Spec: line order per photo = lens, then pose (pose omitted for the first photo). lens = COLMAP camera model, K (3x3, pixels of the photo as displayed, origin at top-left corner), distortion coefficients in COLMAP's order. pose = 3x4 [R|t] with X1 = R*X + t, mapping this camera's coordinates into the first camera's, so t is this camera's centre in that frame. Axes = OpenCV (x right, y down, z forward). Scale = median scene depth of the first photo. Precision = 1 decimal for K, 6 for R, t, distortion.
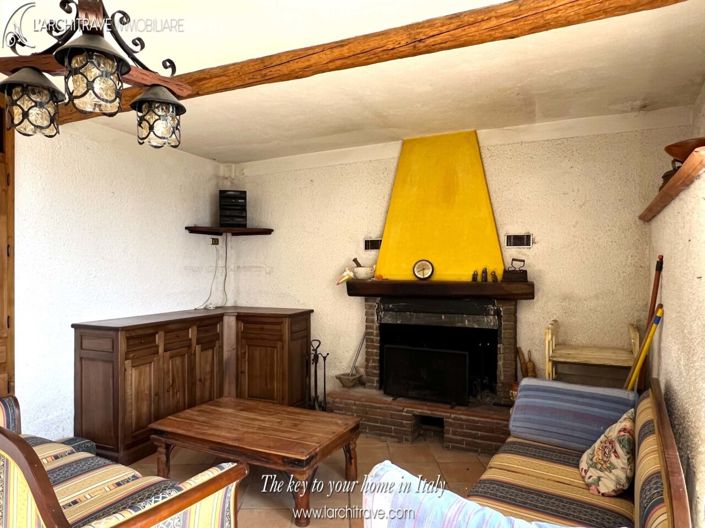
lens RADIAL K [[467.9, 0, 352.5], [0, 467.9, 264.0], [0, 0, 1]] dist [-0.000834, -0.000500]
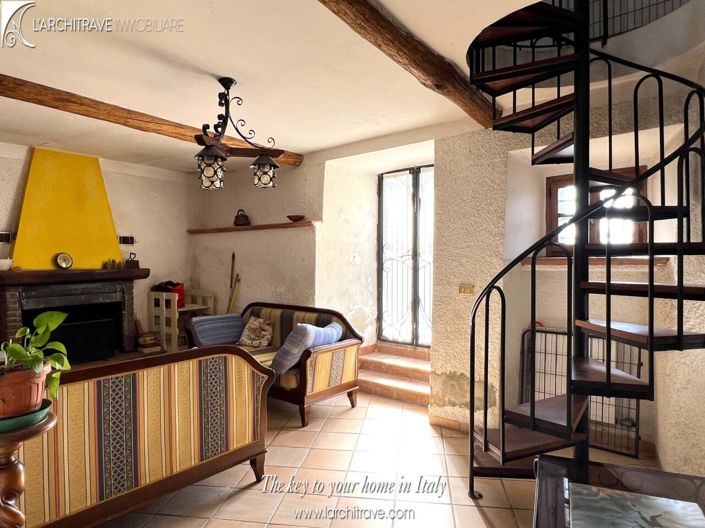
lens RADIAL K [[444.3, 0, 352.5], [0, 444.3, 264.0], [0, 0, 1]] dist [-0.000699, -0.000273]
pose [[0.156854, -0.013408, 0.987531, -0.933076], [0.001004, 0.999909, 0.013417, 0.006006], [-0.987621, -0.001113, 0.156853, 0.076960]]
